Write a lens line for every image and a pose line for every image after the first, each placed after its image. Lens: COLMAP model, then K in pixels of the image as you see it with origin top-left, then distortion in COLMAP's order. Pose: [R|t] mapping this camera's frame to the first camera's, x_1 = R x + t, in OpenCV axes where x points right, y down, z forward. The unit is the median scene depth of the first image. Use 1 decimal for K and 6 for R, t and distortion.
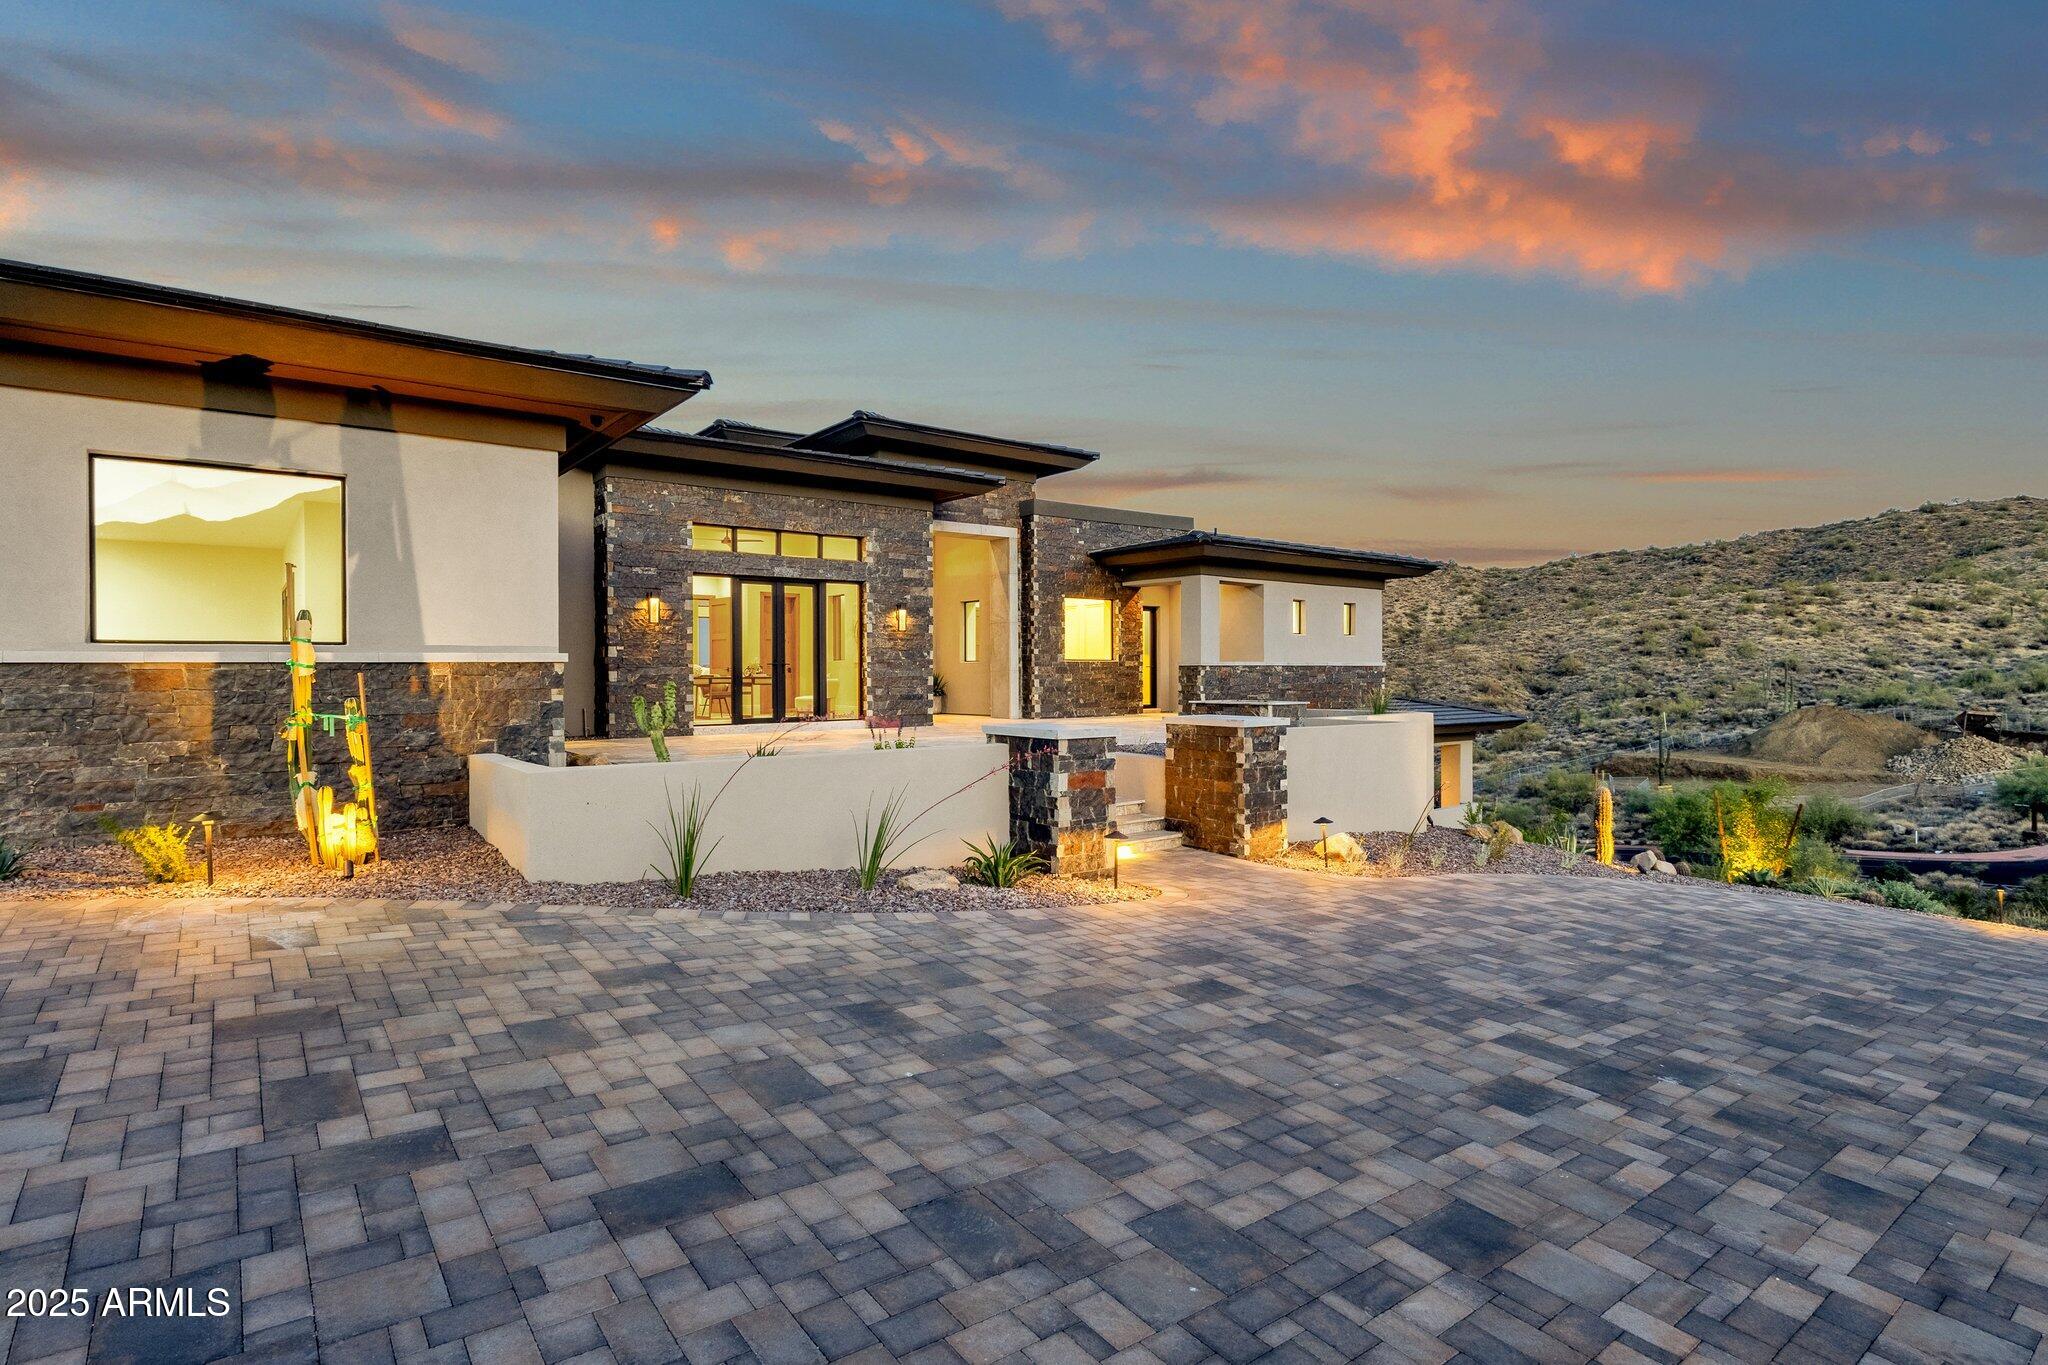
lens RADIAL K [[1044.8, 0, 1000.8], [0, 1044.8, 684.2], [0, 0, 1]] dist [0.002977, -0.000378]
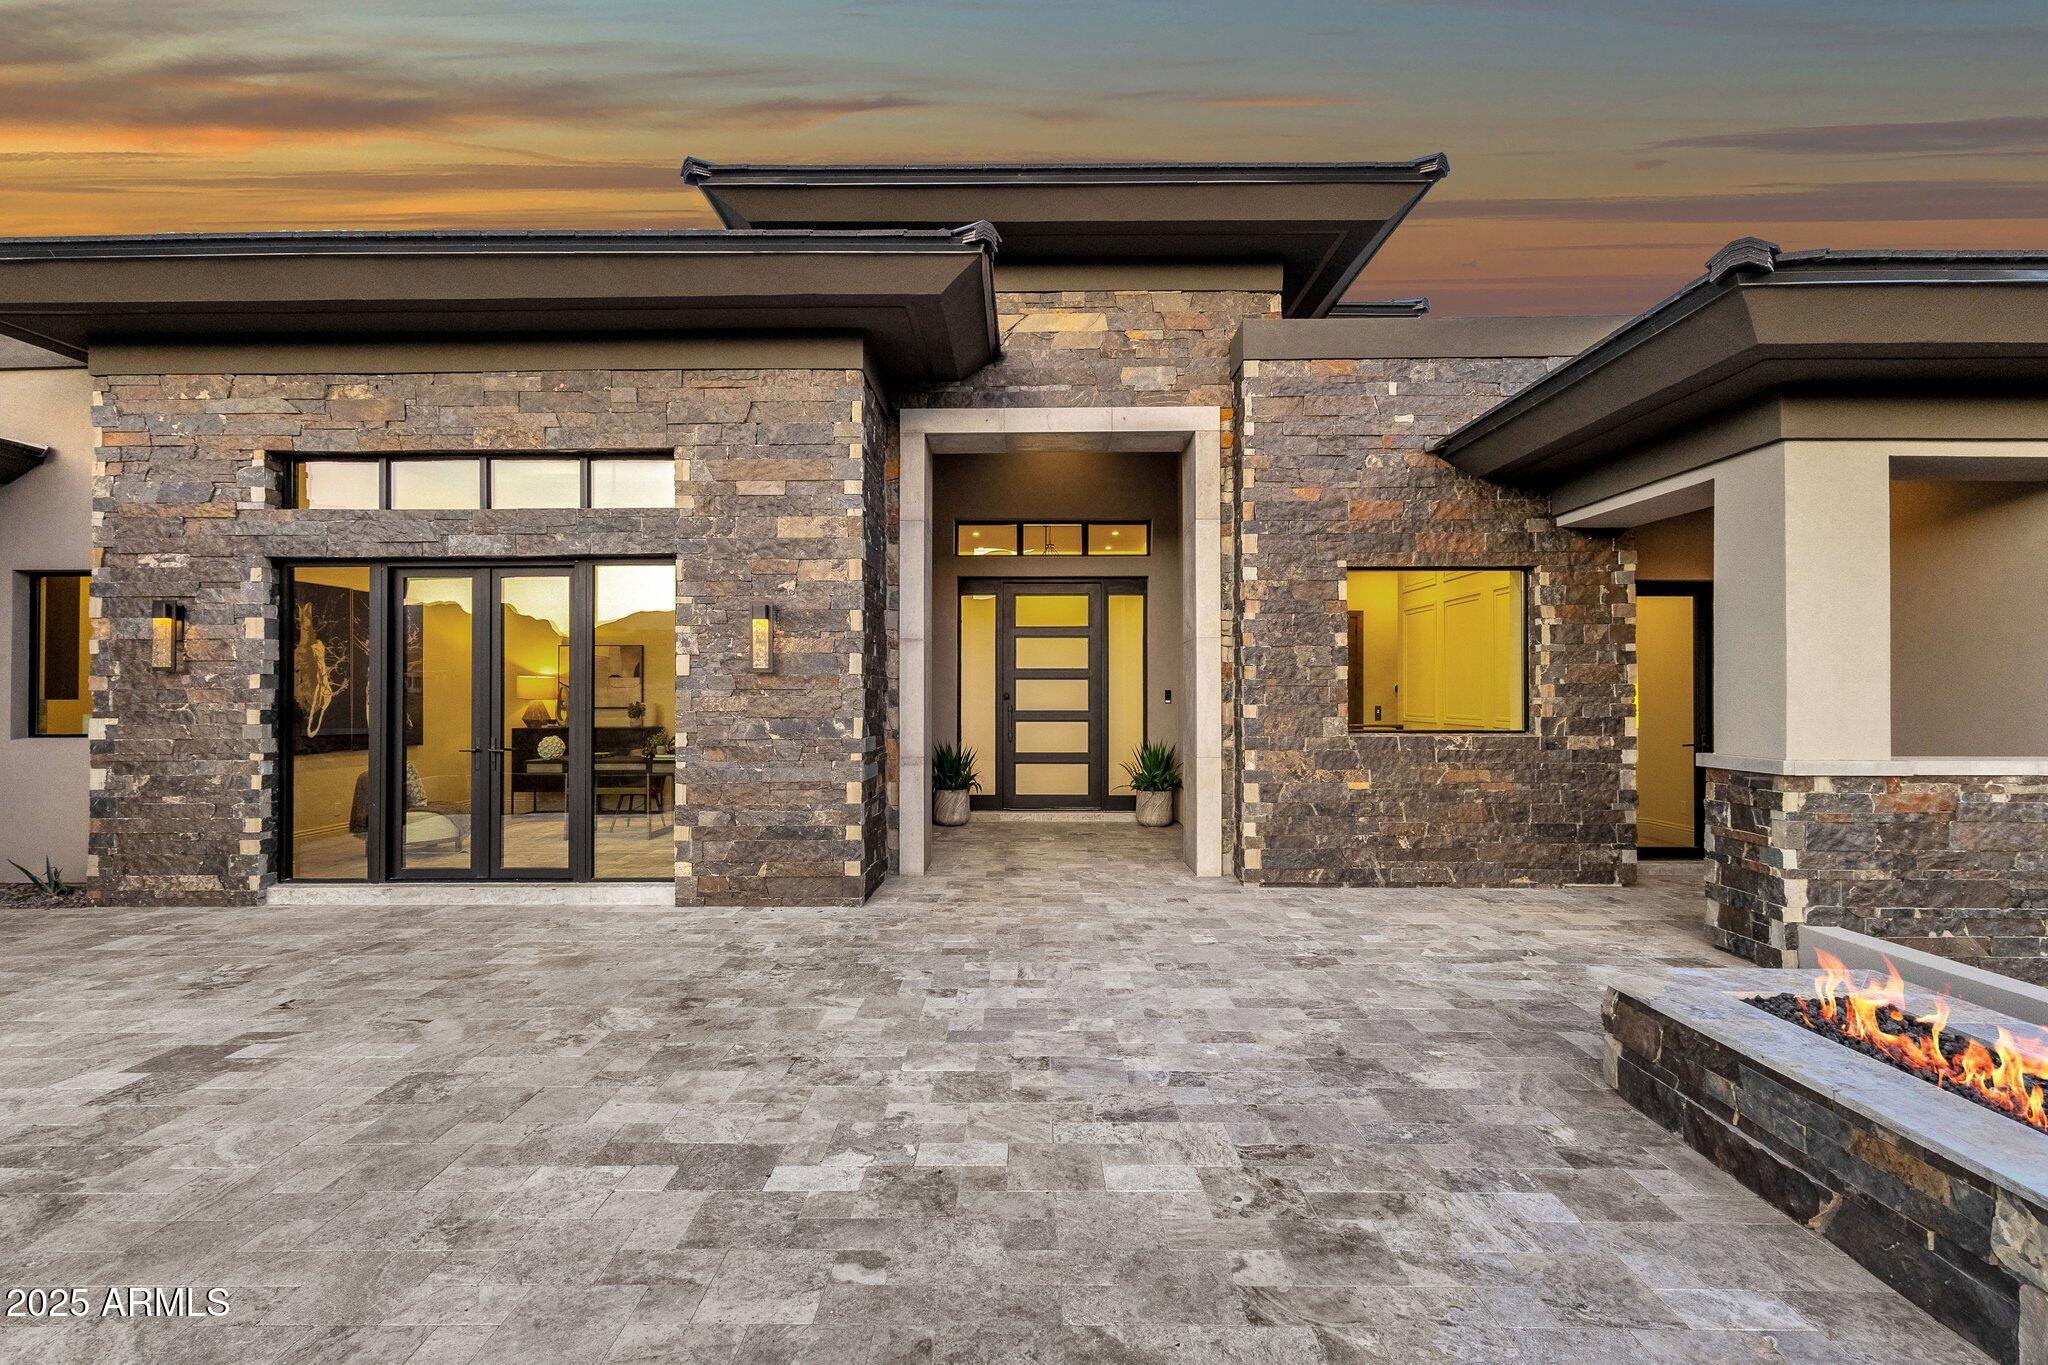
lens RADIAL K [[947.6, 0, 1024.0], [0, 947.6, 682.5], [0, 0, 1]] dist [0.006728, 0.000392]
pose [[0.789501, -0.002698, -0.613743, 0.184059], [-0.007999, 0.999860, -0.014685, -0.036259], [0.613697, 0.016504, 0.789369, 0.671755]]
